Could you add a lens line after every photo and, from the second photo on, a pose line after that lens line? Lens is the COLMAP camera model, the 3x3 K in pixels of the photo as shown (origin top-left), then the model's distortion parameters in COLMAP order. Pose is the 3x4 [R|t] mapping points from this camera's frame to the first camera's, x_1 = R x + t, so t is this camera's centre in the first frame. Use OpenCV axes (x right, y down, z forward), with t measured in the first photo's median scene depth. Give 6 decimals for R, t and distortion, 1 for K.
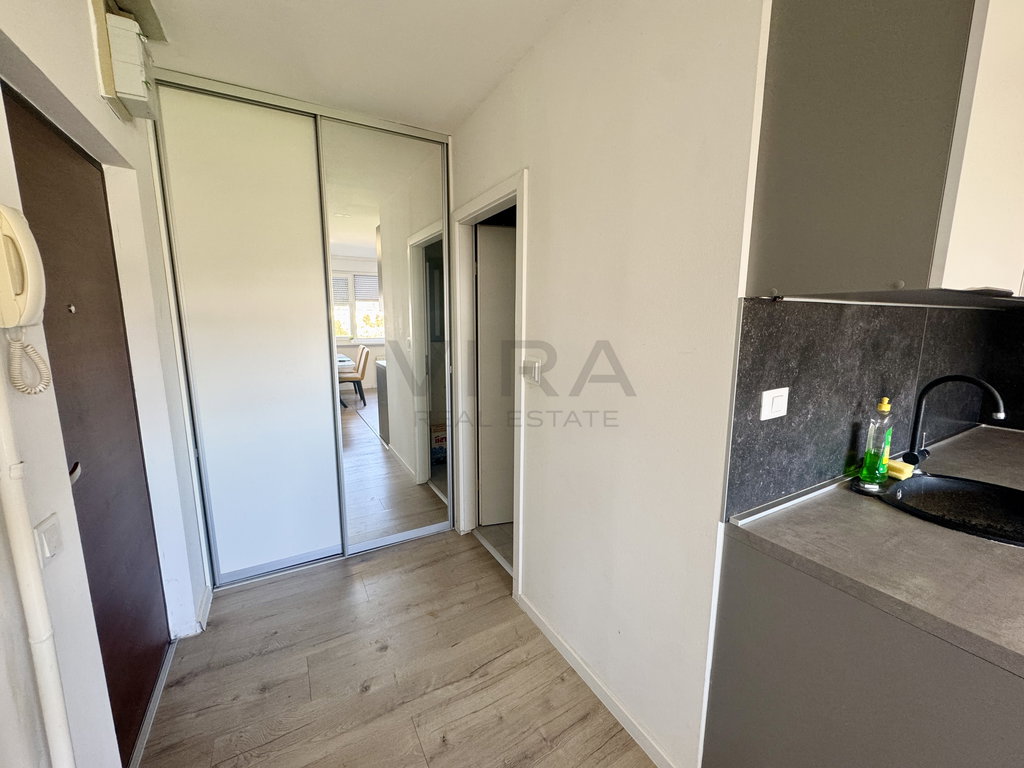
lens RADIAL K [[411.1, 0, 511.4], [0, 411.1, 384.6], [0, 0, 1]] dist [0.001454, 0.000211]
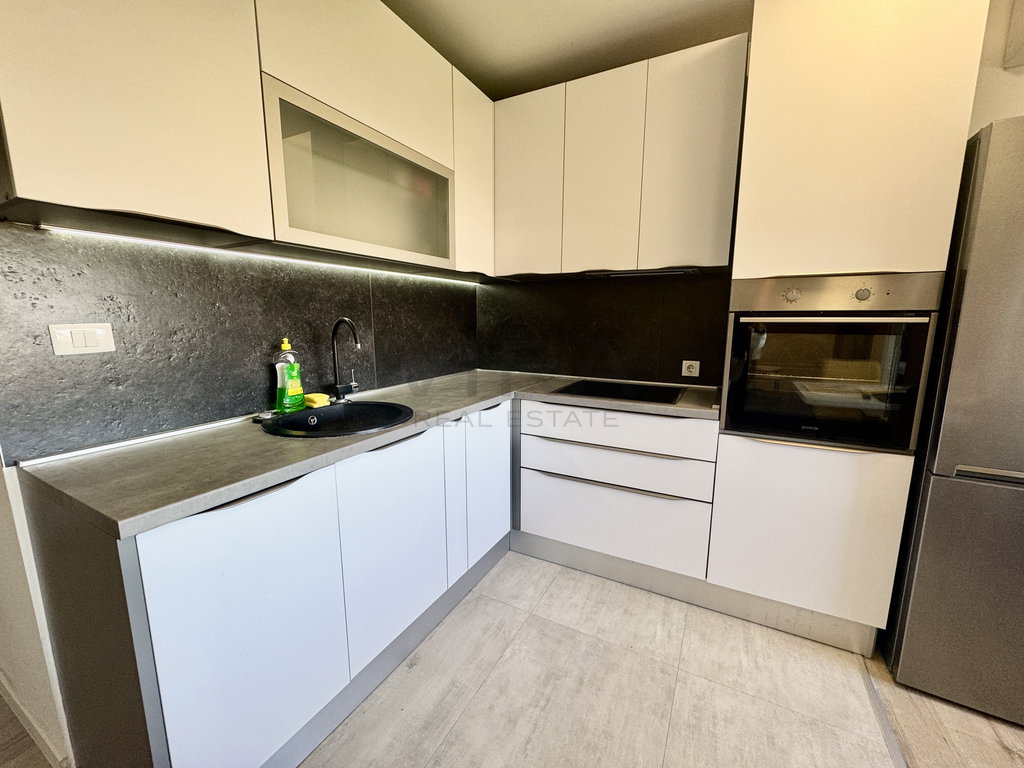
lens RADIAL K [[411.1, 0, 509.1], [0, 411.1, 385.7], [0, 0, 1]] dist [0.001454, 0.000211]
pose [[0.846476, -0.092767, 0.524282, 0.801652], [0.087266, 0.995561, 0.035261, 0.173640], [-0.525226, 0.015904, 0.850814, -0.307480]]
